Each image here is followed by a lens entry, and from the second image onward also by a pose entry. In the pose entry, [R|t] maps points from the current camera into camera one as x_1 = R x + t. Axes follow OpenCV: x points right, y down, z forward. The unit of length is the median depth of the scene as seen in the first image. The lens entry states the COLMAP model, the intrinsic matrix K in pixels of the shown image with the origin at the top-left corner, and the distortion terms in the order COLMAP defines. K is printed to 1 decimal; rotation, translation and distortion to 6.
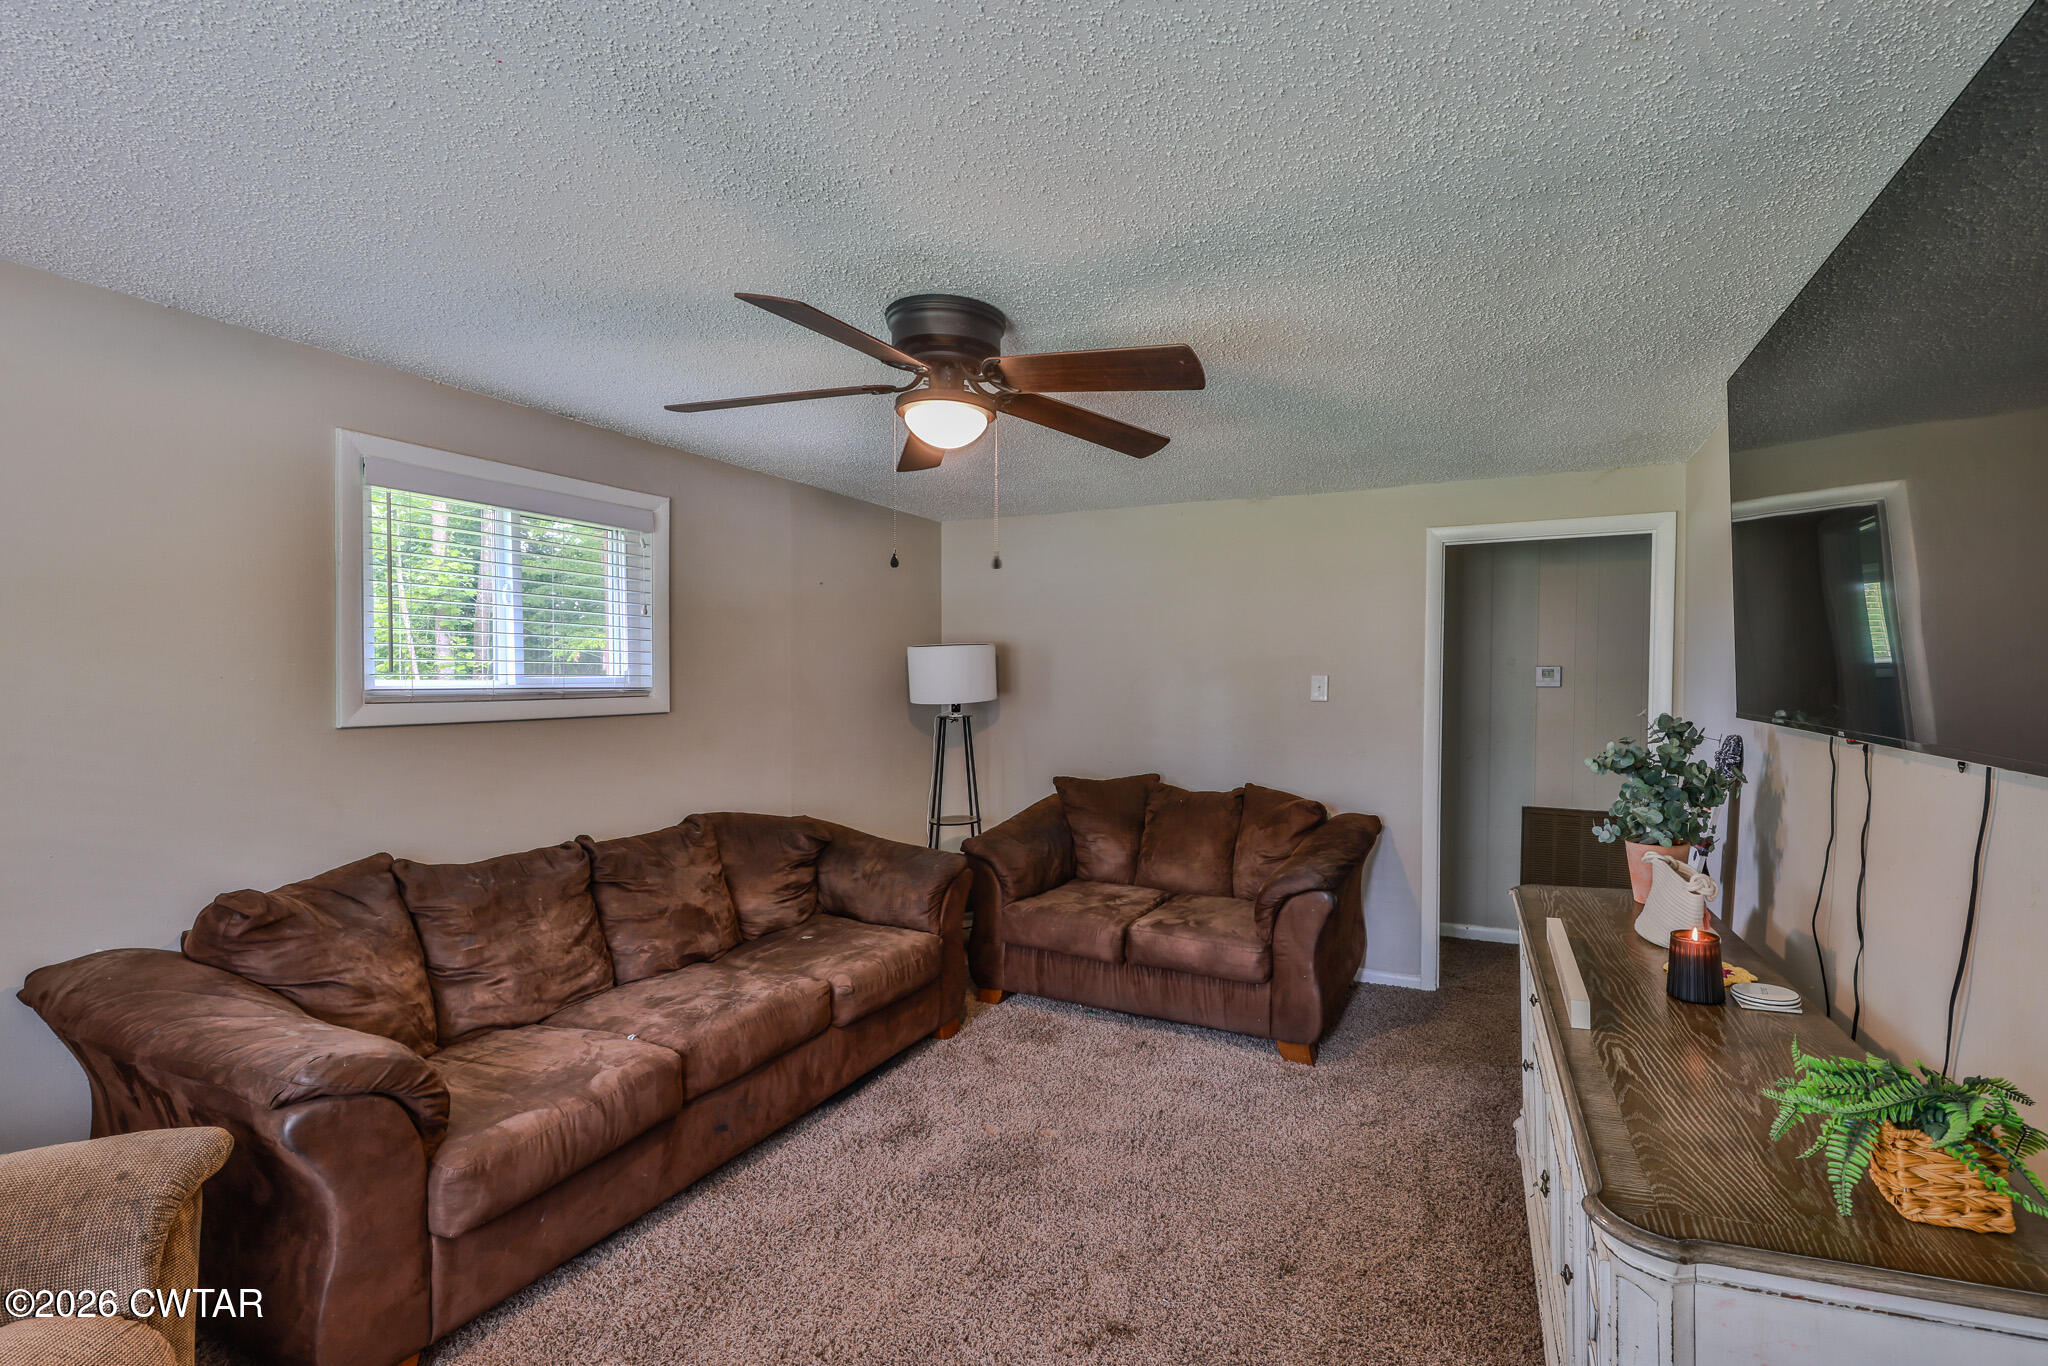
lens RADIAL K [[884.1, 0, 1024.0], [0, 884.1, 683.0], [0, 0, 1]] dist [0.023458, 0.000276]
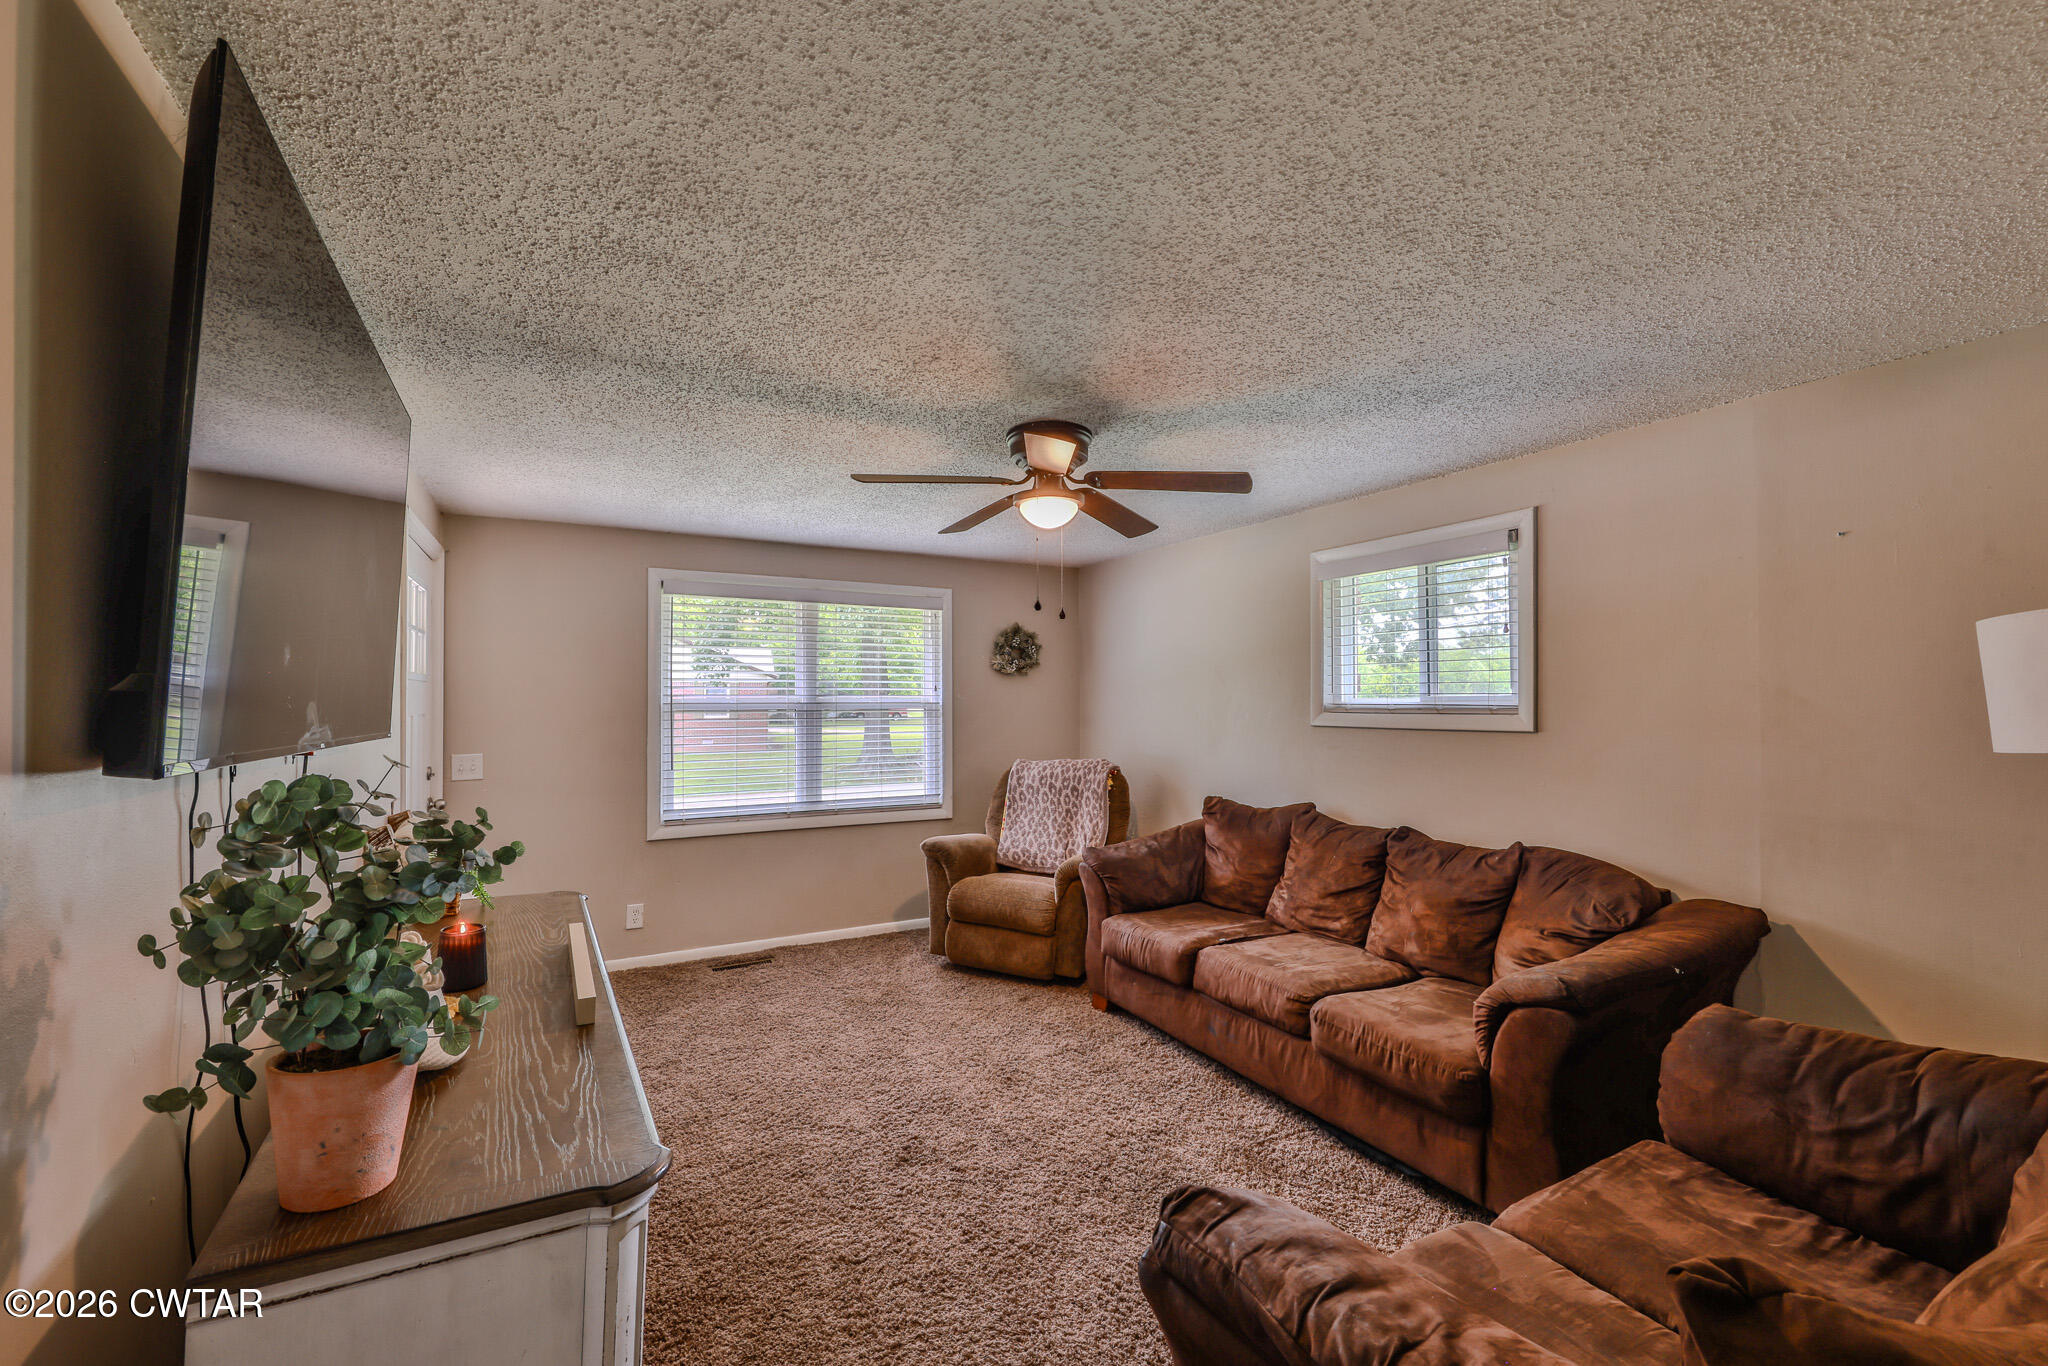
lens RADIAL K [[884.1, 0, 1024.0], [0, 884.1, 683.0], [0, 0, 1]] dist [0.023458, 0.000276]
pose [[-0.576248, -0.030292, -0.816713, 0.772179], [-0.020864, 0.999532, -0.022352, 0.015972], [0.817009, 0.004159, -0.576611, 1.271698]]
